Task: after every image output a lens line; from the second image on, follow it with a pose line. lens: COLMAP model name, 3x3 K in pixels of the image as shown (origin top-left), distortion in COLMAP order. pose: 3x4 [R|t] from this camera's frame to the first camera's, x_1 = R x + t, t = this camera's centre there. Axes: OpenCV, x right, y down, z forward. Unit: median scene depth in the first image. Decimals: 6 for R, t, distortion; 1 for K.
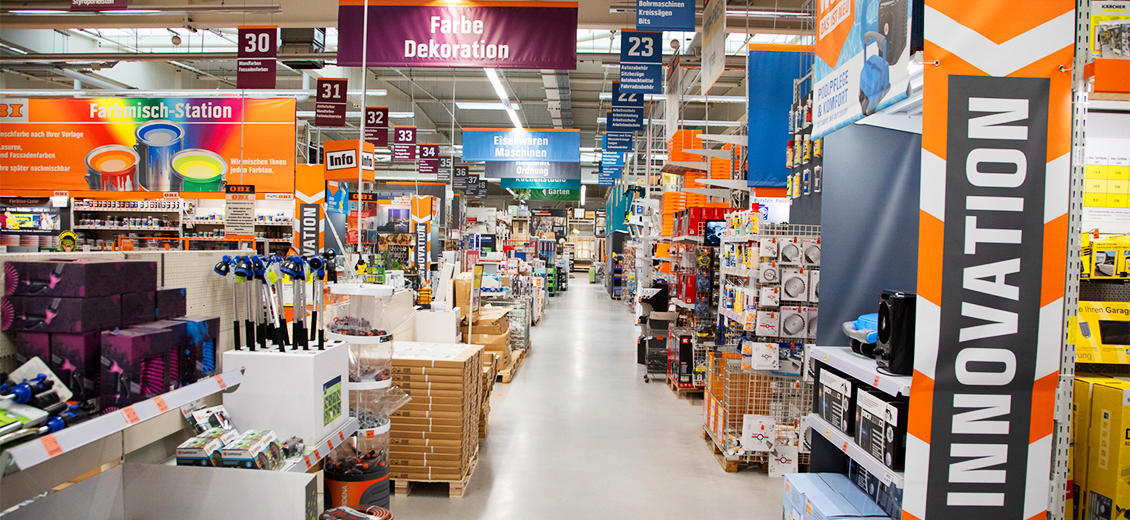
lens RADIAL K [[765.5, 0, 571.9], [0, 765.5, 270.2], [0, 0, 1]] dist [-0.097523, 0.039446]
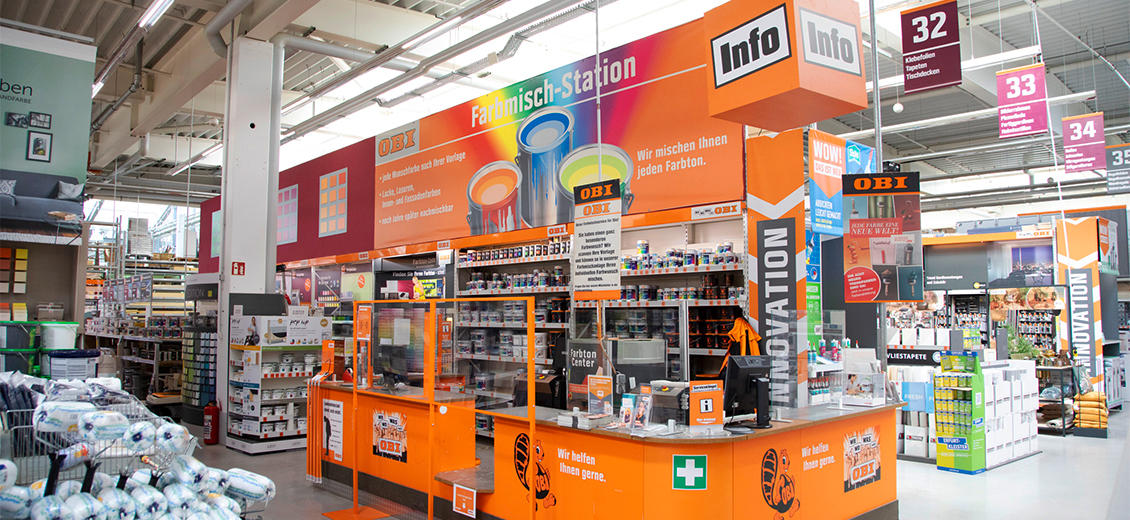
lens RADIAL K [[765.5, 0, 566.5], [0, 765.5, 261.2], [0, 0, 1]] dist [-0.097523, 0.039446]
pose [[0.680768, -0.075285, -0.728620, -0.070842], [-0.005410, 0.994160, -0.107776, -0.009314], [0.732479, 0.077312, 0.676385, 0.421805]]
